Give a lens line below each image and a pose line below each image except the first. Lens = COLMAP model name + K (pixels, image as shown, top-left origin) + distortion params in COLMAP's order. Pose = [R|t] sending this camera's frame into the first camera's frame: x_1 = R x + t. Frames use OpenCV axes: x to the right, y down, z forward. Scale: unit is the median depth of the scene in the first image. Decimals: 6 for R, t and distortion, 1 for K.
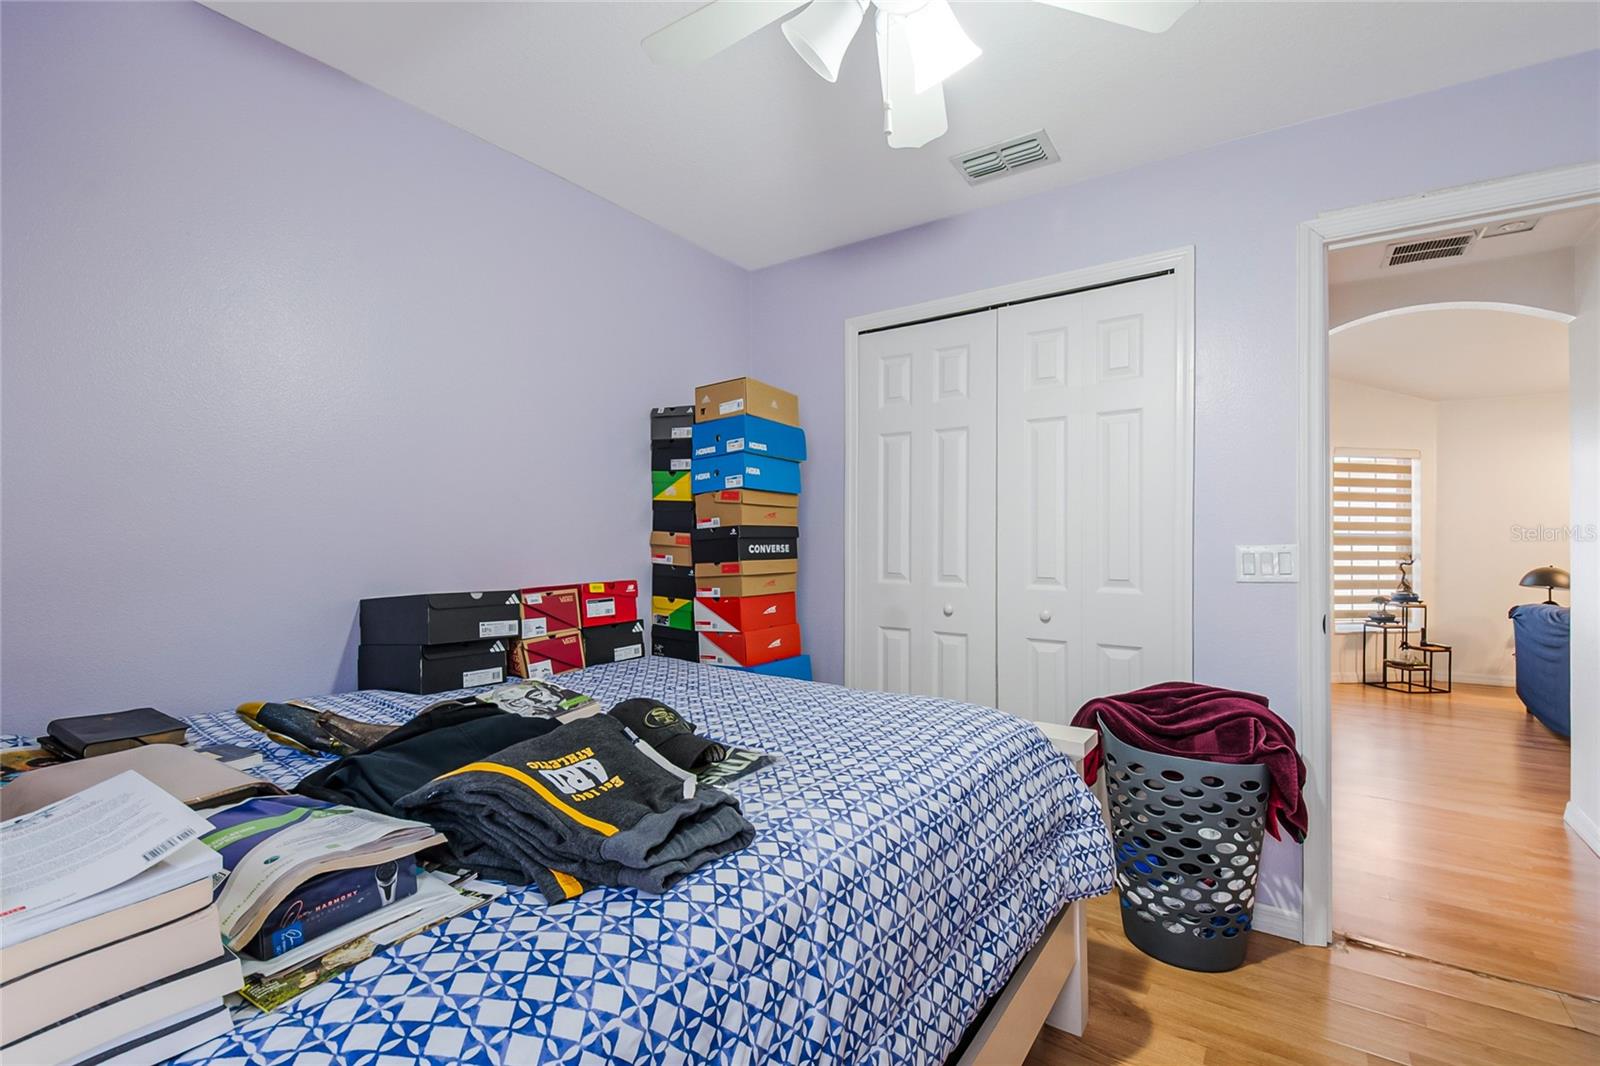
lens RADIAL K [[698.4, 0, 802.9], [0, 698.4, 544.5], [0, 0, 1]] dist [0.001760, -0.000478]
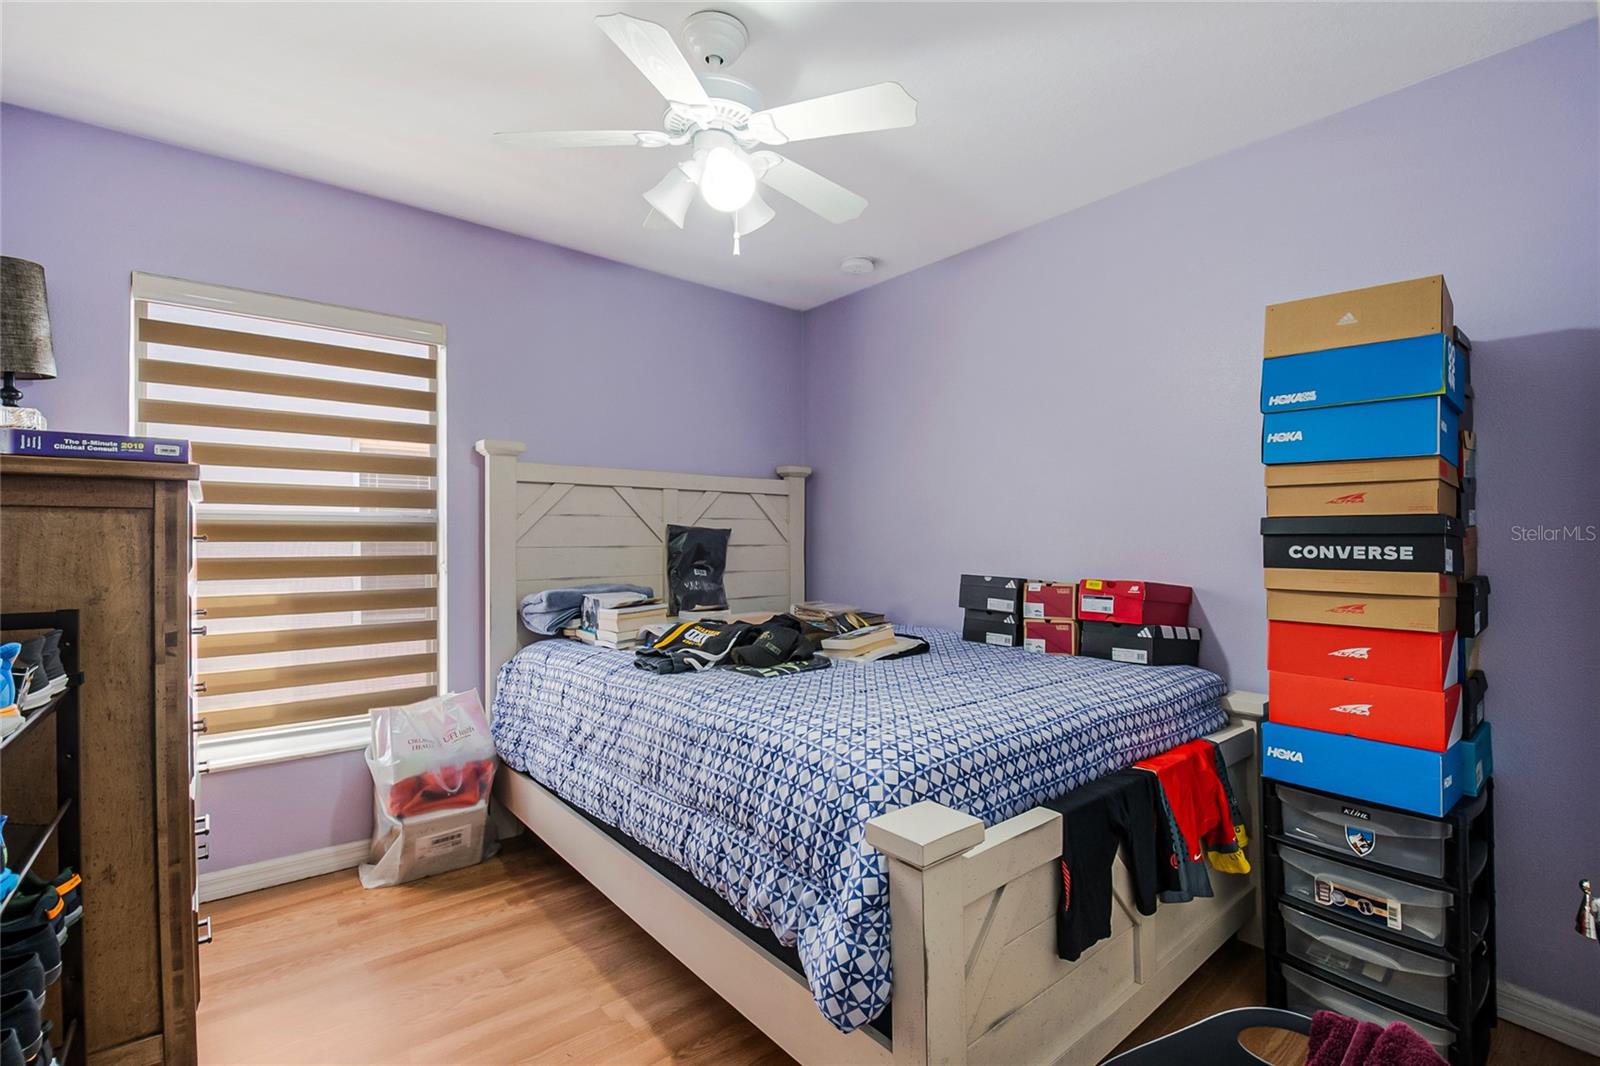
lens RADIAL K [[698.4, 0, 802.9], [0, 698.4, 544.5], [0, 0, 1]] dist [0.001760, -0.000478]
pose [[-0.273880, 0.004424, -0.961754, 0.836371], [-0.006831, 0.999955, 0.006544, -0.002389], [0.961740, 0.008362, -0.273837, 0.864015]]
